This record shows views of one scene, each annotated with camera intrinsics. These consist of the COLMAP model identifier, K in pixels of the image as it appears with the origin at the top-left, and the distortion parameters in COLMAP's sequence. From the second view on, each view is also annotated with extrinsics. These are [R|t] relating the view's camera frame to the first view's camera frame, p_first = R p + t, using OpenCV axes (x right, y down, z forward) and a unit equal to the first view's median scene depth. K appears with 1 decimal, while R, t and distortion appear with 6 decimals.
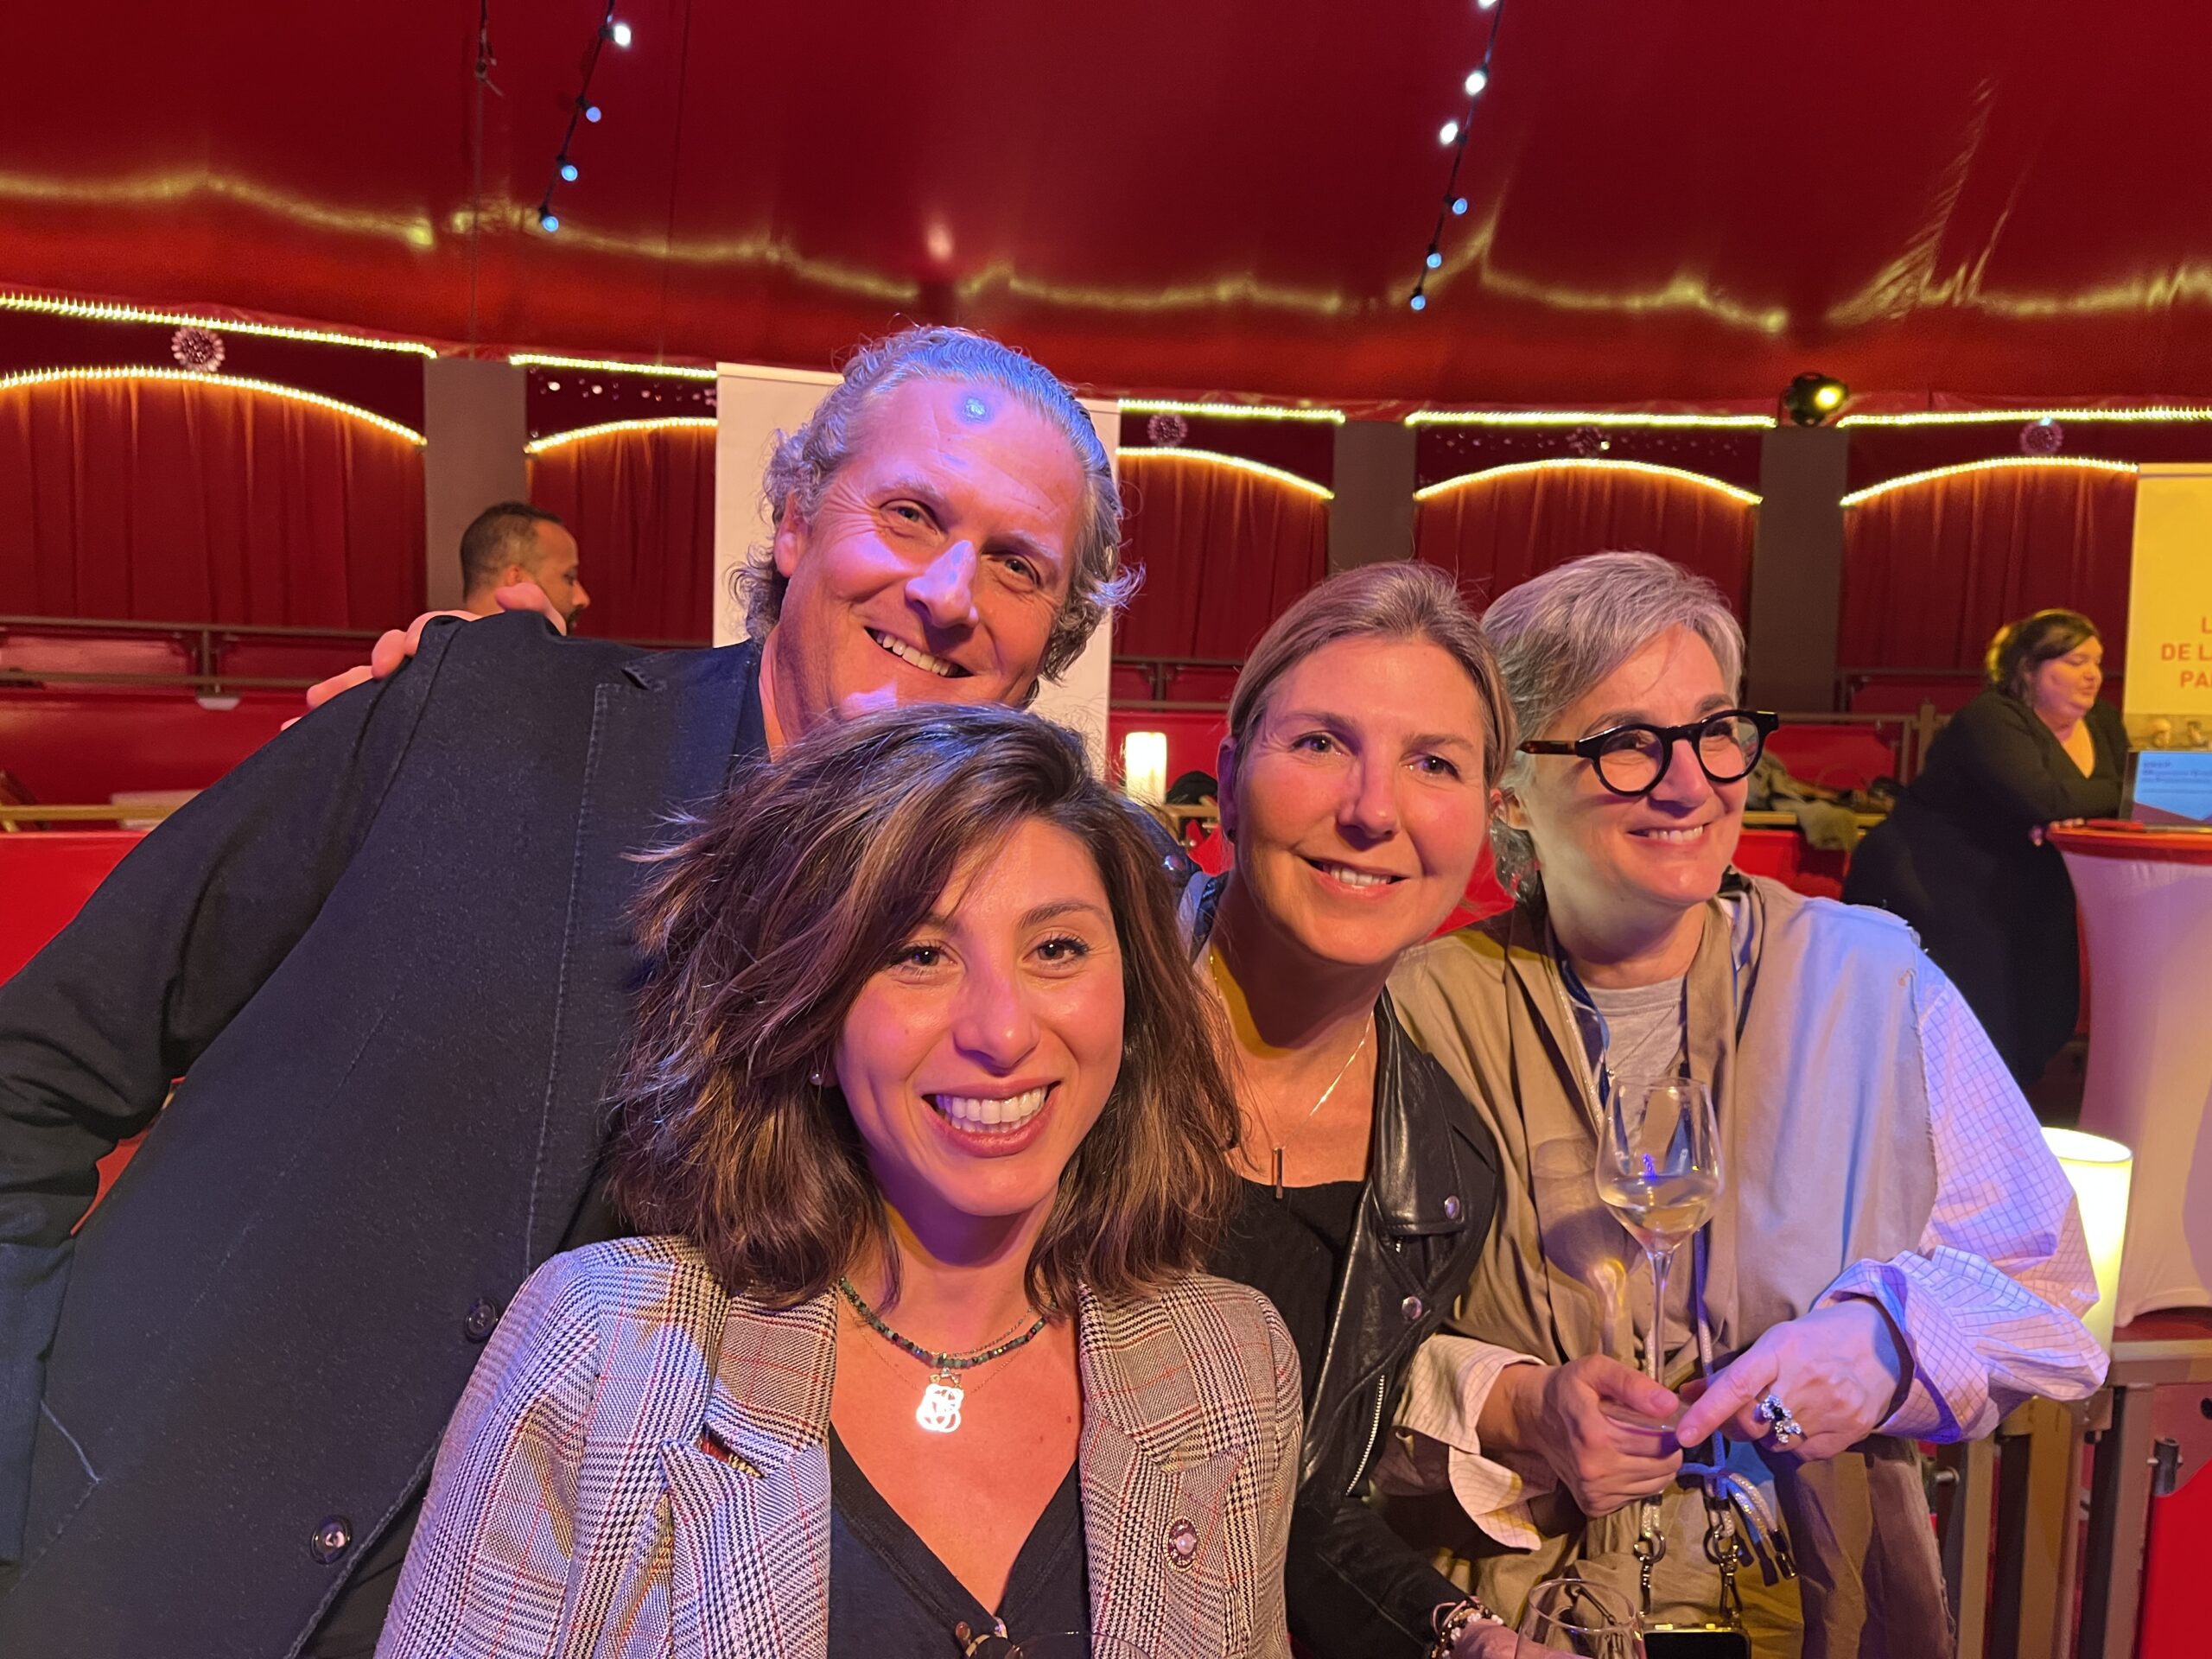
lens RADIAL K [[1687.9, 0, 1106.7], [0, 1687.9, 848.4], [0, 0, 1]] dist [0.083997, -0.082384]
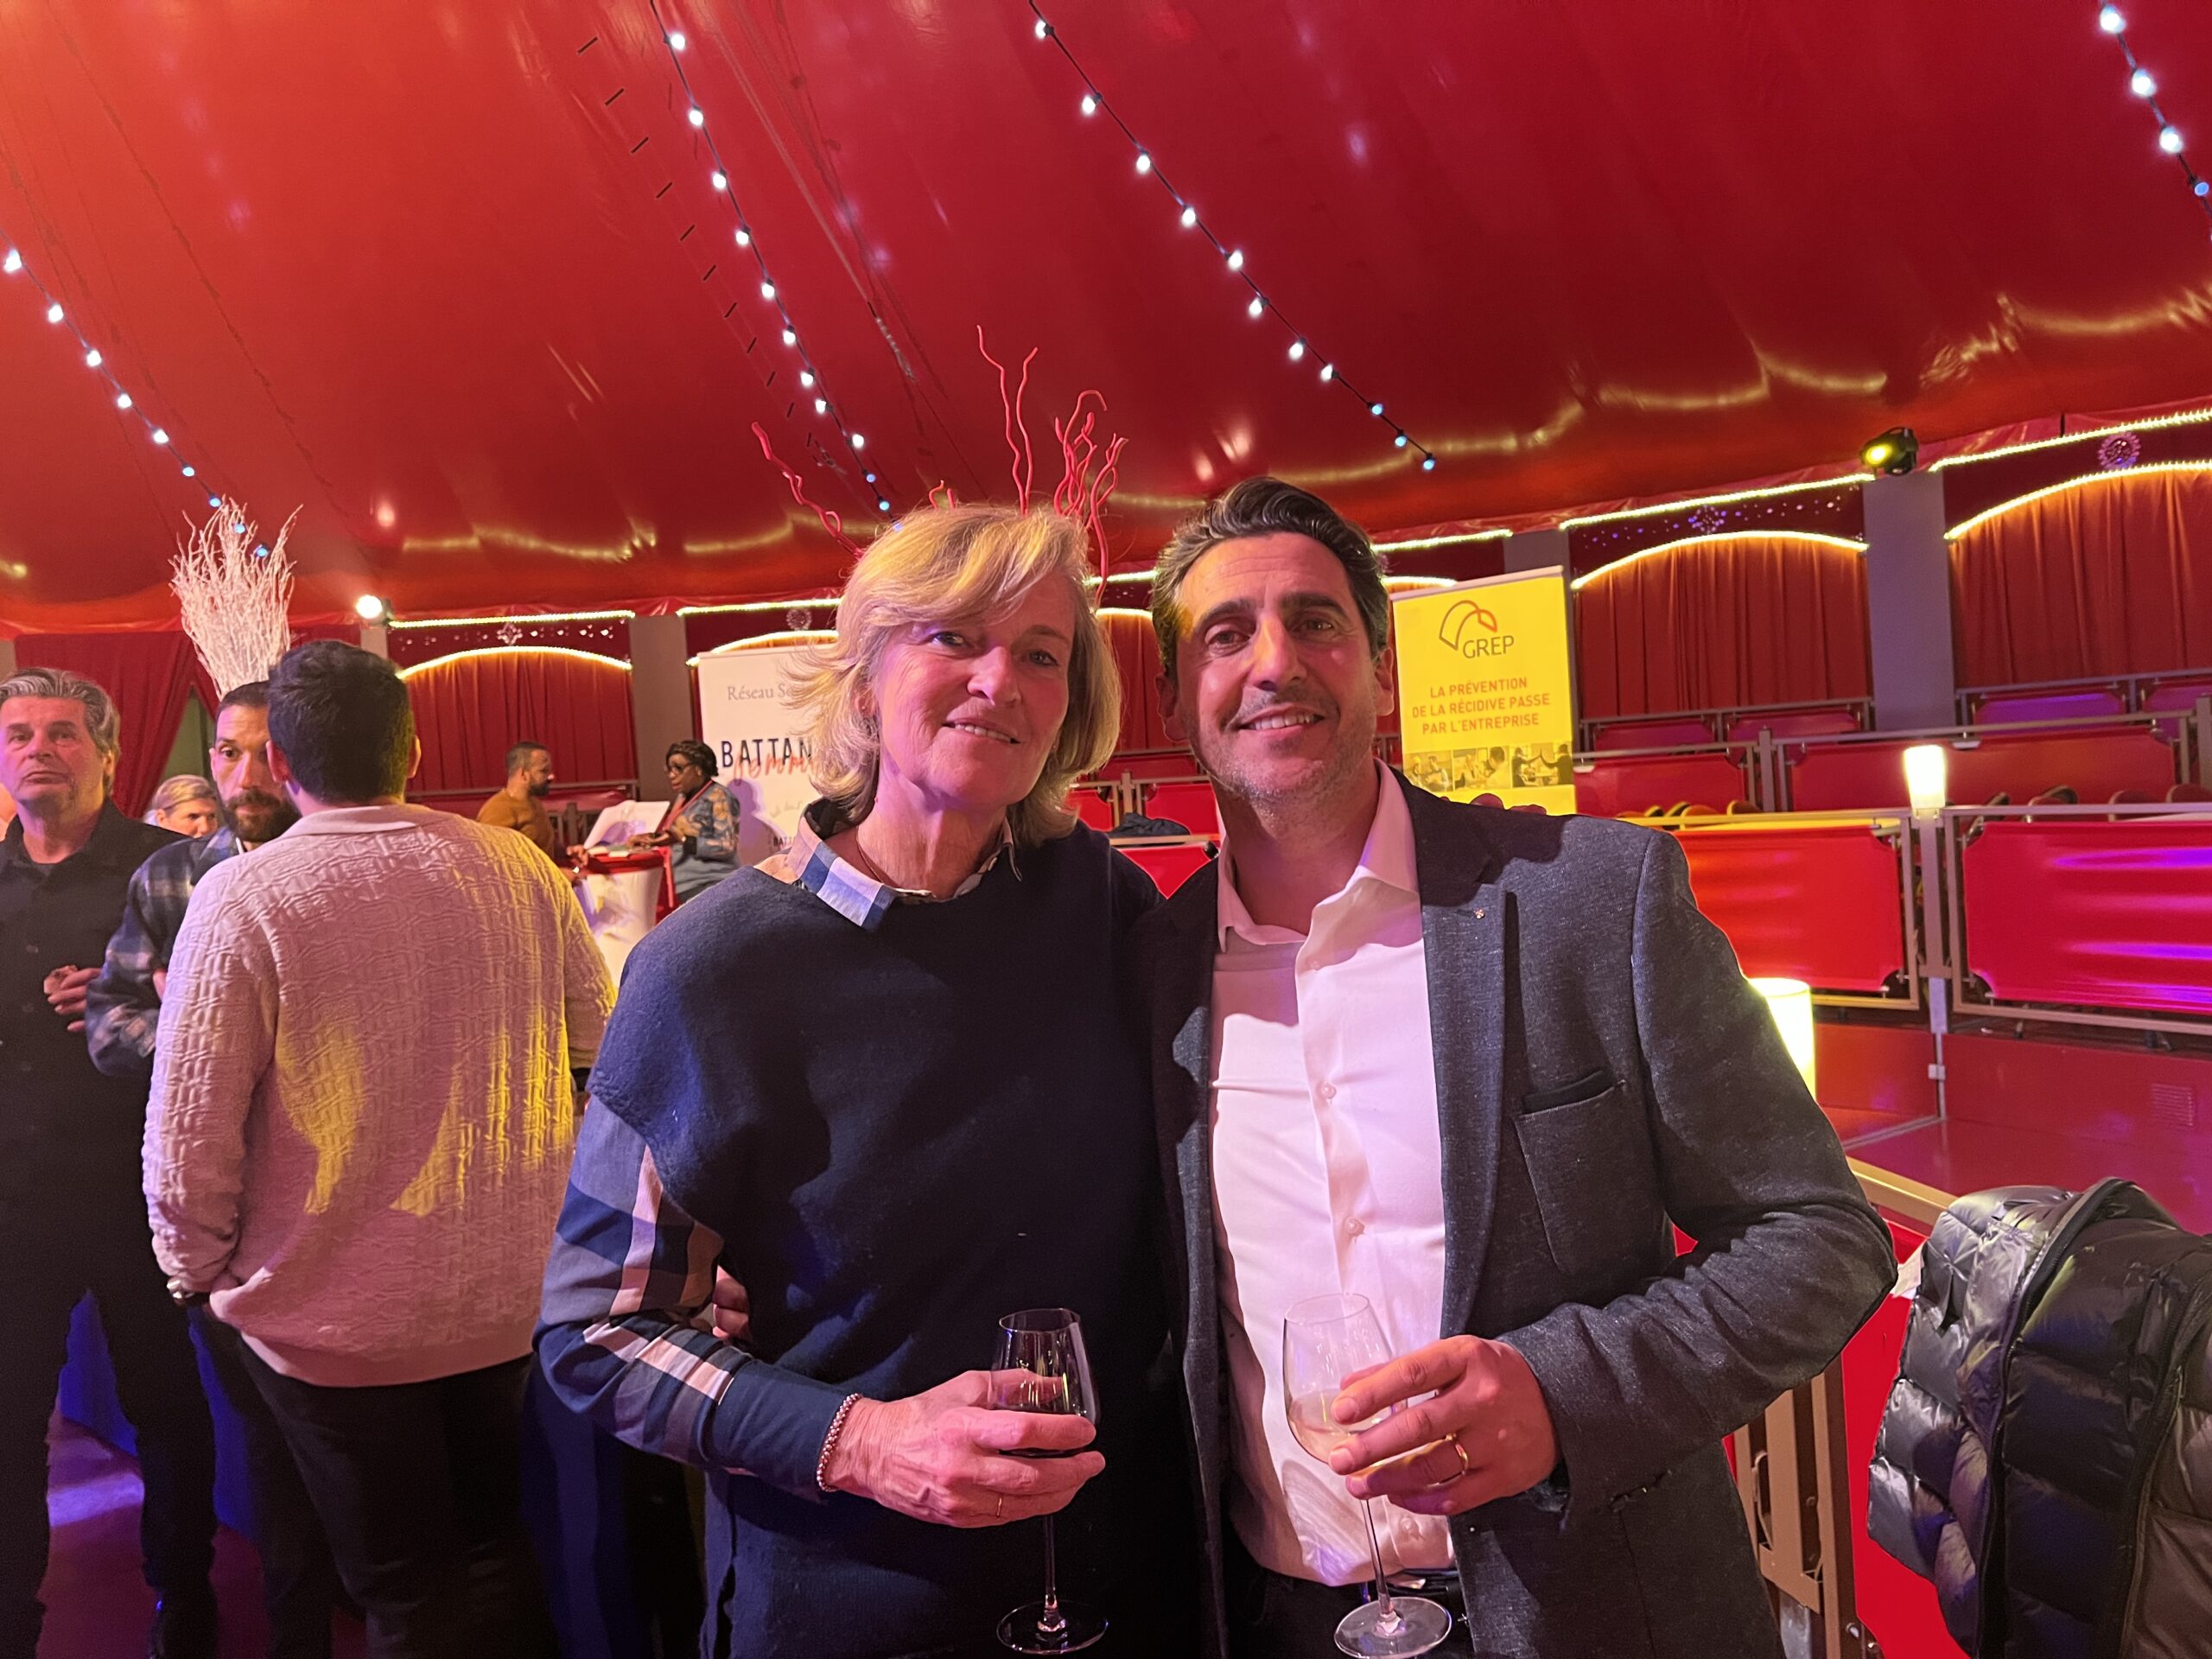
lens RADIAL K [[1666.6, 0, 1106.0], [0, 1666.6, 829.5], [0, 0, 1]] dist [0.086144, -0.000109]
pose [[0.809684, -0.055692, -0.584217, 0.684022], [0.023010, 0.997734, -0.063221, 0.042388], [0.586415, 0.037746, 0.809131, -0.196955]]
